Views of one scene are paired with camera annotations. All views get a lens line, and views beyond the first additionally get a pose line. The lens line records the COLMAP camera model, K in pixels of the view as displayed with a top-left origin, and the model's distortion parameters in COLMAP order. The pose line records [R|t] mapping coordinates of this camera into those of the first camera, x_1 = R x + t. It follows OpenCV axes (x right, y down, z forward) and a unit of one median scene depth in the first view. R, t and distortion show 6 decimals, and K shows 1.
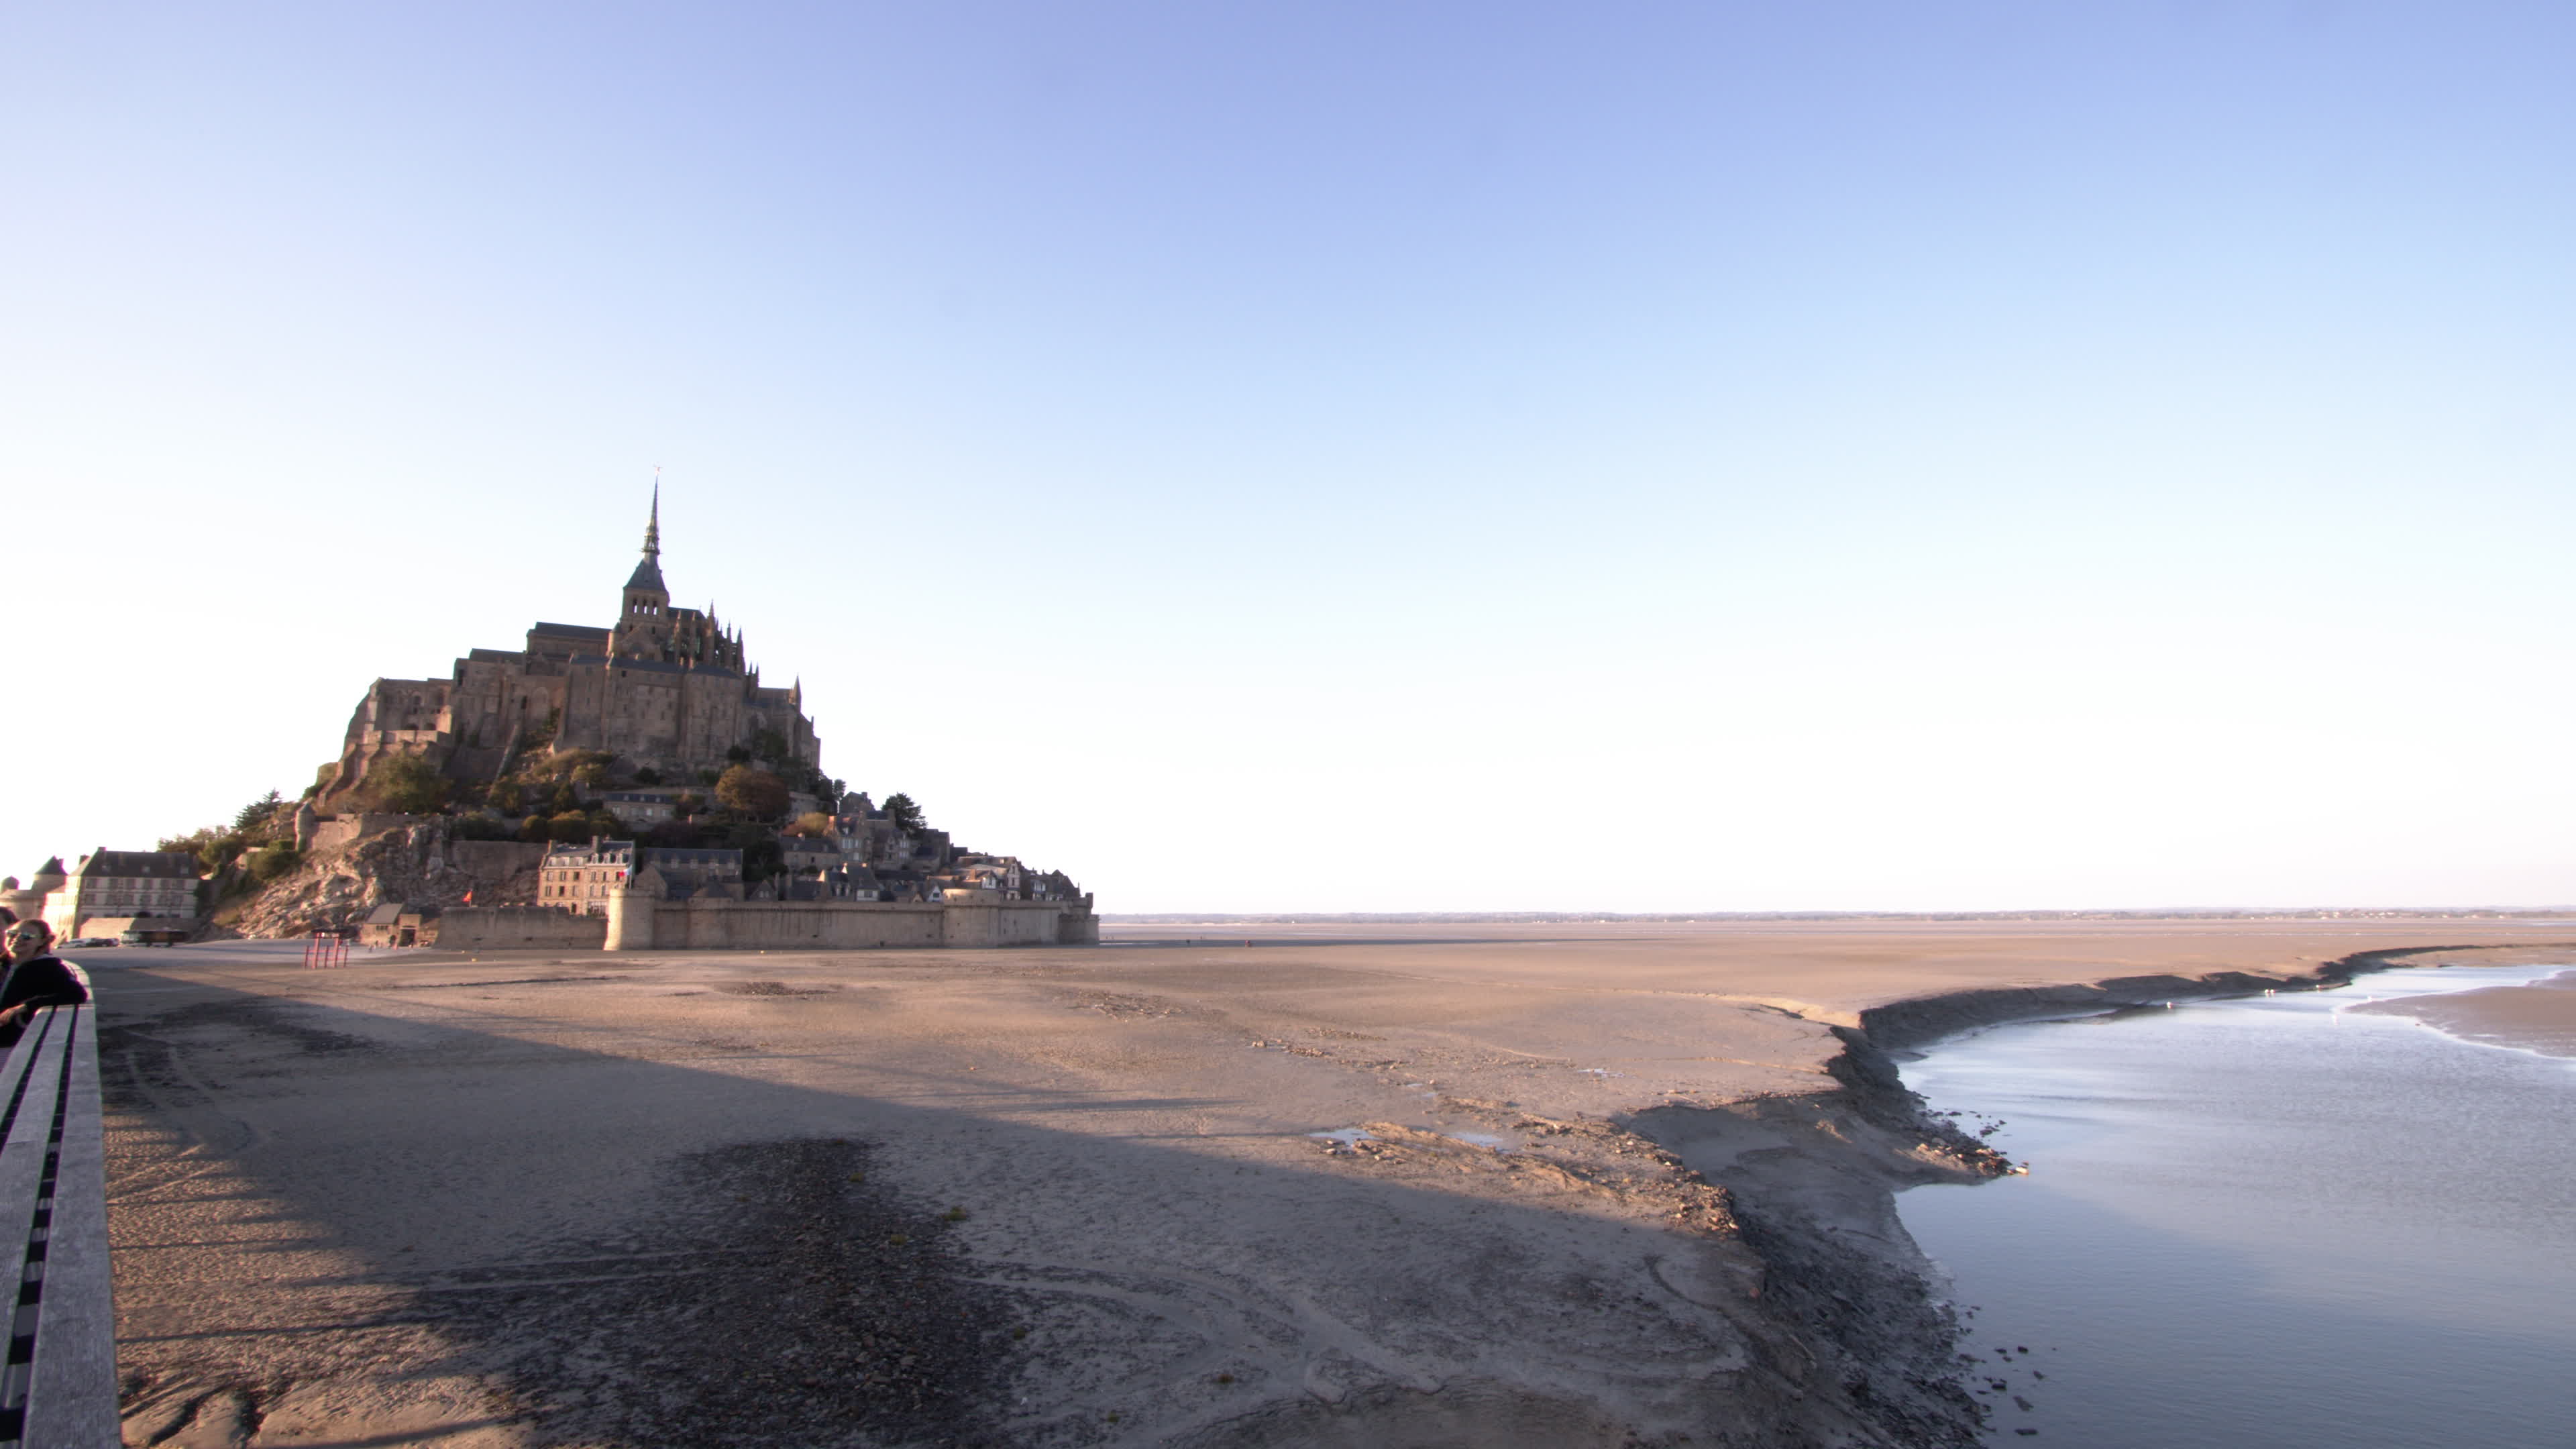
lens RADIAL K [[1151.5, 0, 1288.0], [0, 1151.5, 724.5], [0, 0, 1]] dist [-0.002640, -0.000566]
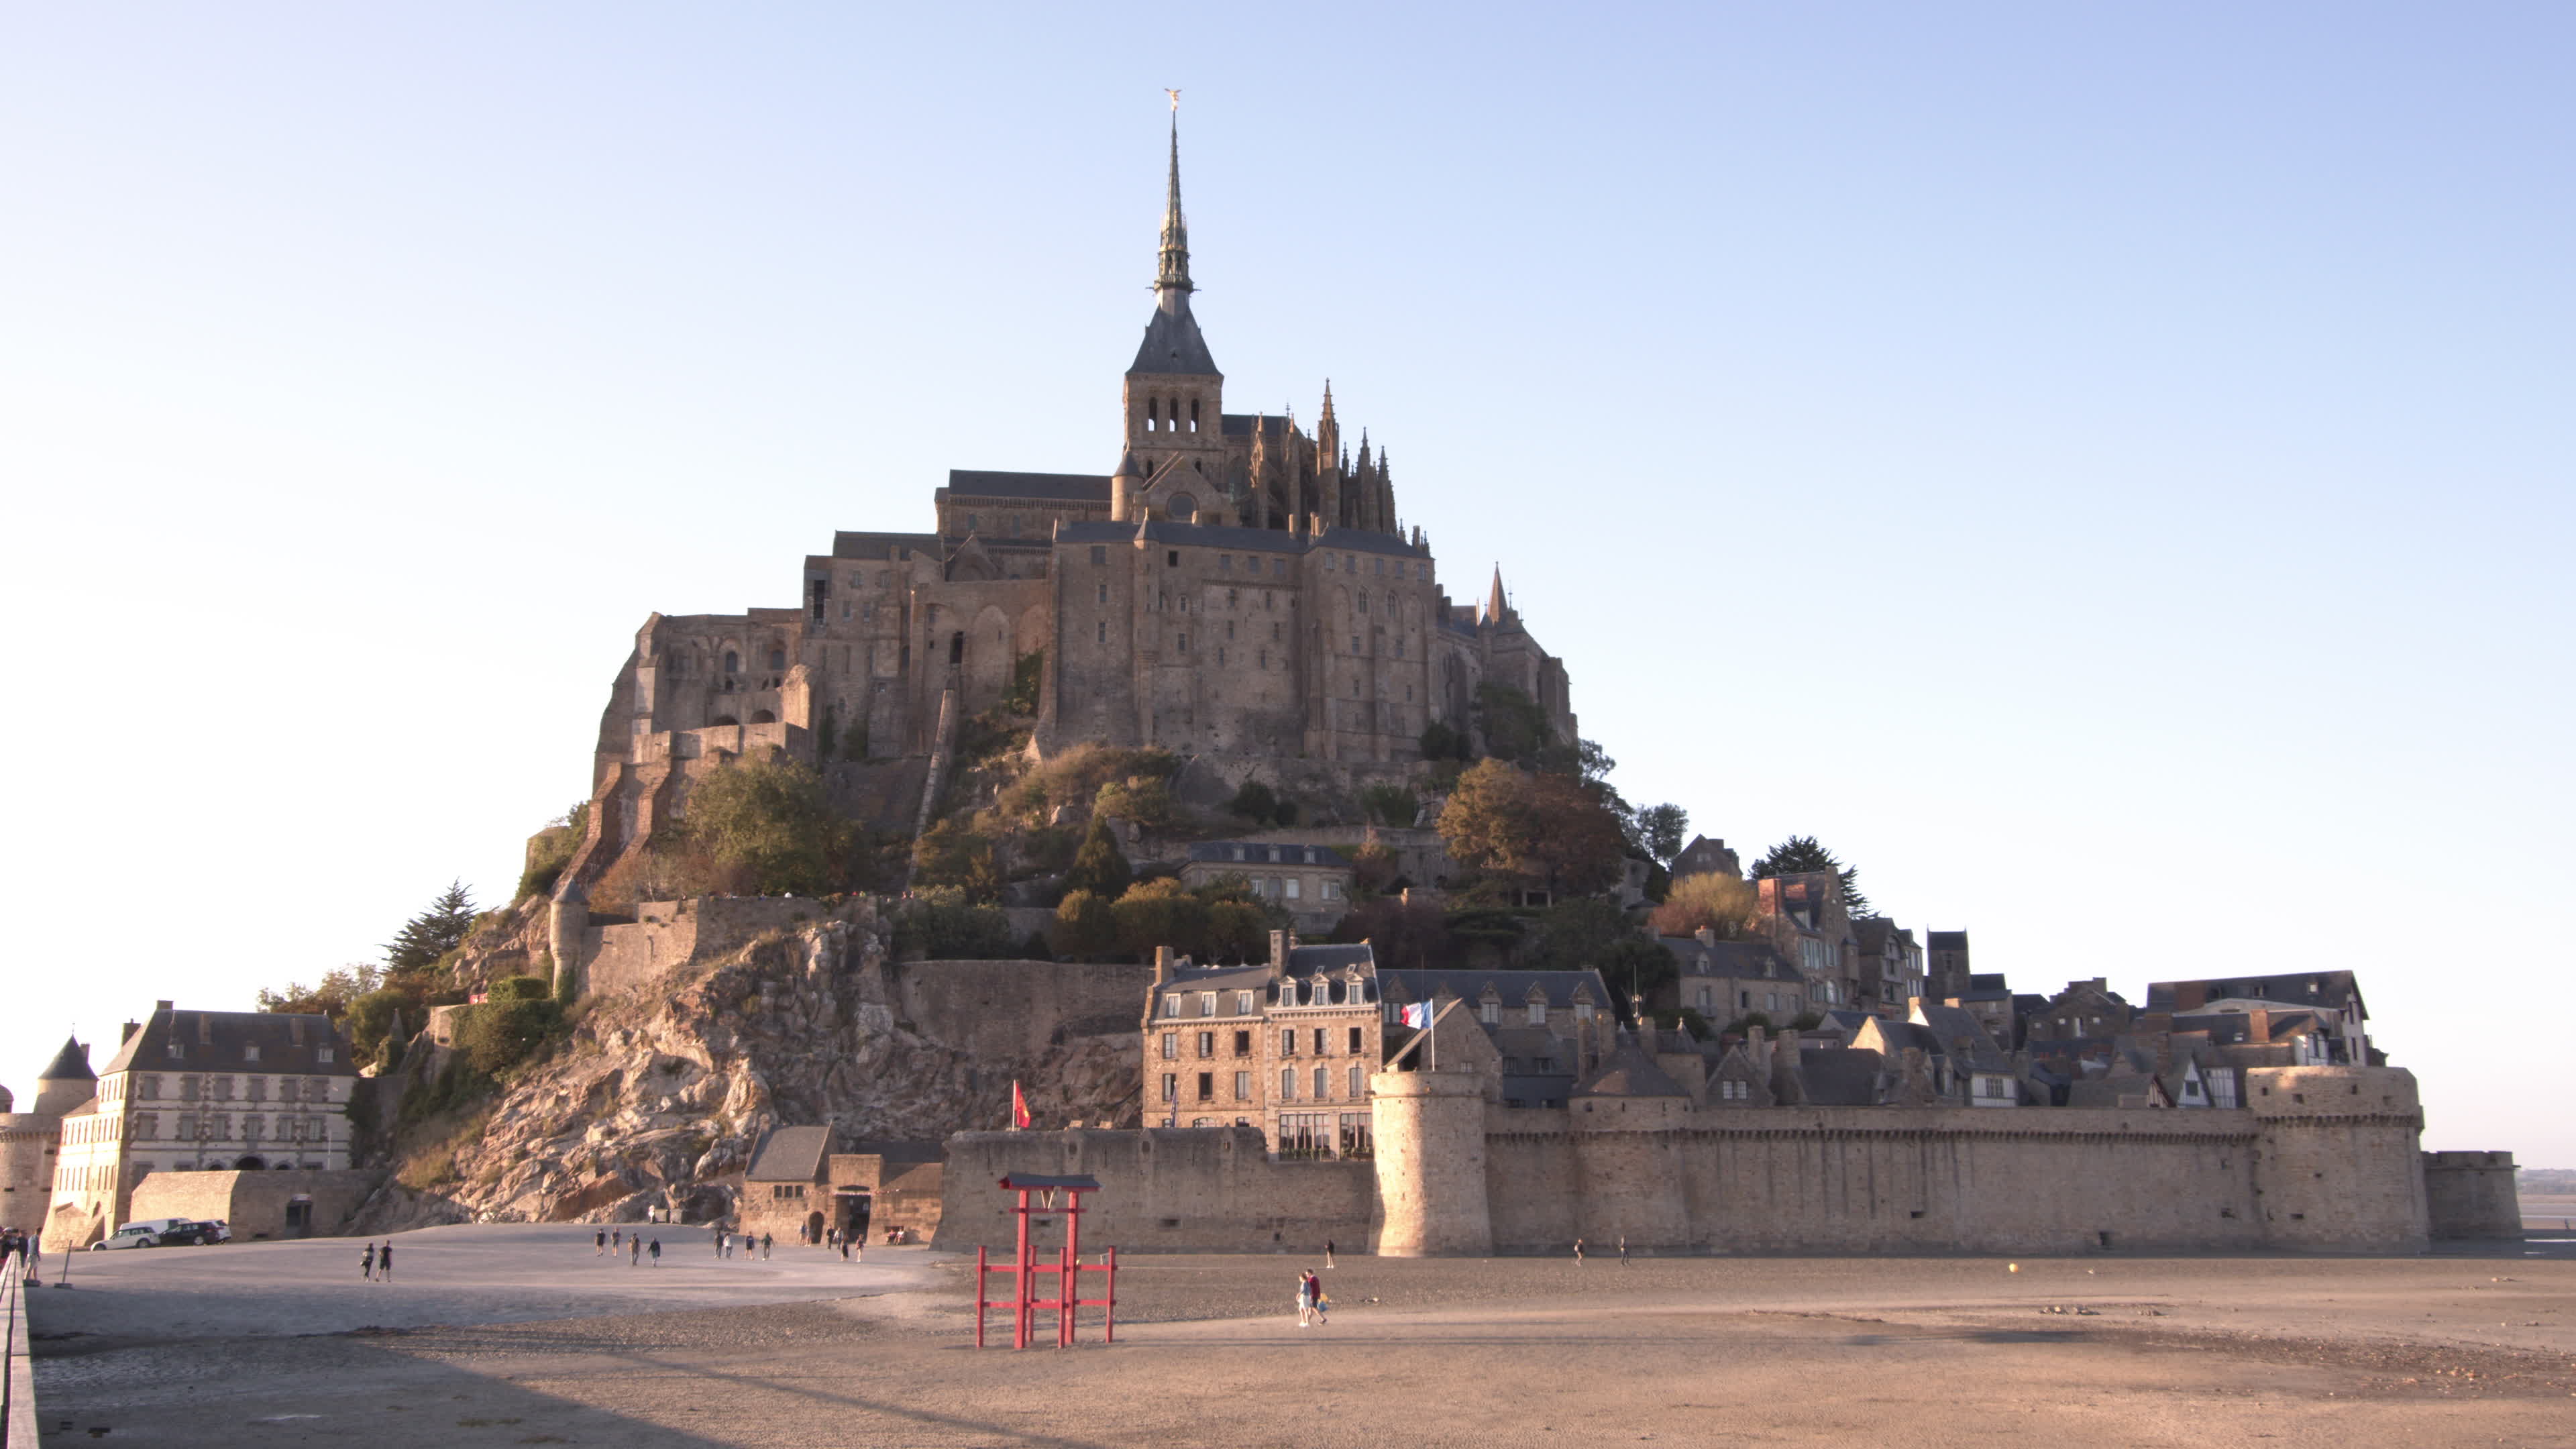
lens RADIAL K [[2191.6, 0, 1288.0], [0, 2191.6, 724.5], [0, 0, 1]] dist [0.006284, 0.002941]
pose [[0.950206, -0.068254, -0.304057, -0.408211], [0.056226, 0.997256, -0.048149, 0.069853], [0.306509, 0.028655, 0.951436, 0.373834]]
